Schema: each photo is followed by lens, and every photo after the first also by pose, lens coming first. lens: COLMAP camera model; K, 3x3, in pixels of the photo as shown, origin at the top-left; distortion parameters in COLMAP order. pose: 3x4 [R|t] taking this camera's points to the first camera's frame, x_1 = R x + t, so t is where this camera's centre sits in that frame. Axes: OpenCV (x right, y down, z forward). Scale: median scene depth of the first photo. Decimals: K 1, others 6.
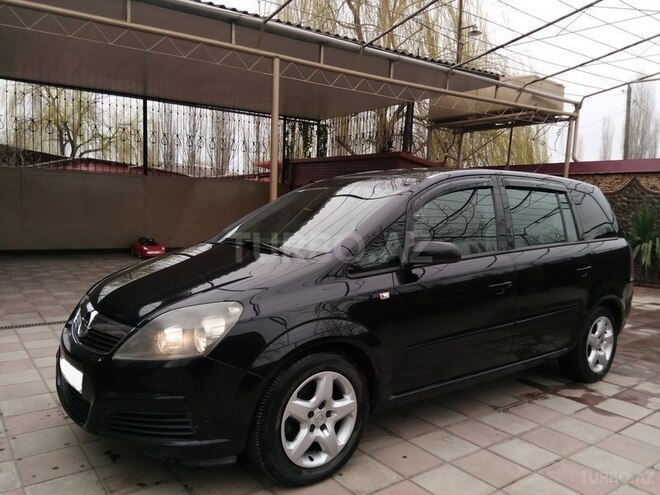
lens RADIAL K [[521.2, 0, 339.8], [0, 521.2, 248.8], [0, 0, 1]] dist [-0.001709, -0.005348]
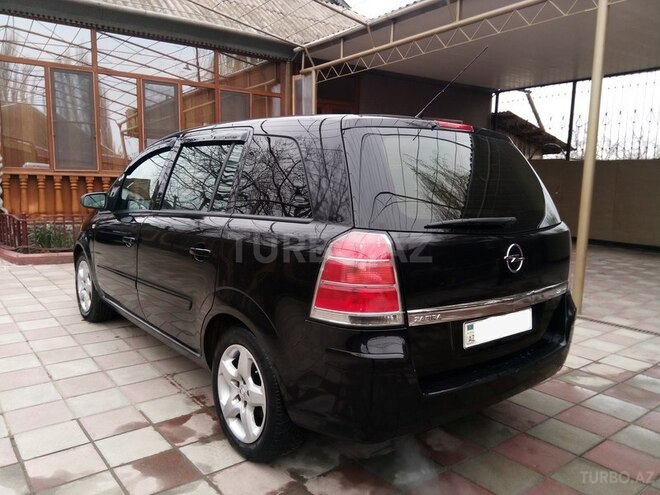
lens RADIAL K [[521.2, 0, 339.8], [0, 521.2, 248.8], [0, 0, 1]] dist [-0.001709, -0.005348]
pose [[0.010428, 0.091597, -0.995742, 1.313152], [-0.104134, 0.990481, 0.090022, -0.059443], [0.994509, 0.102752, 0.019867, 1.316500]]
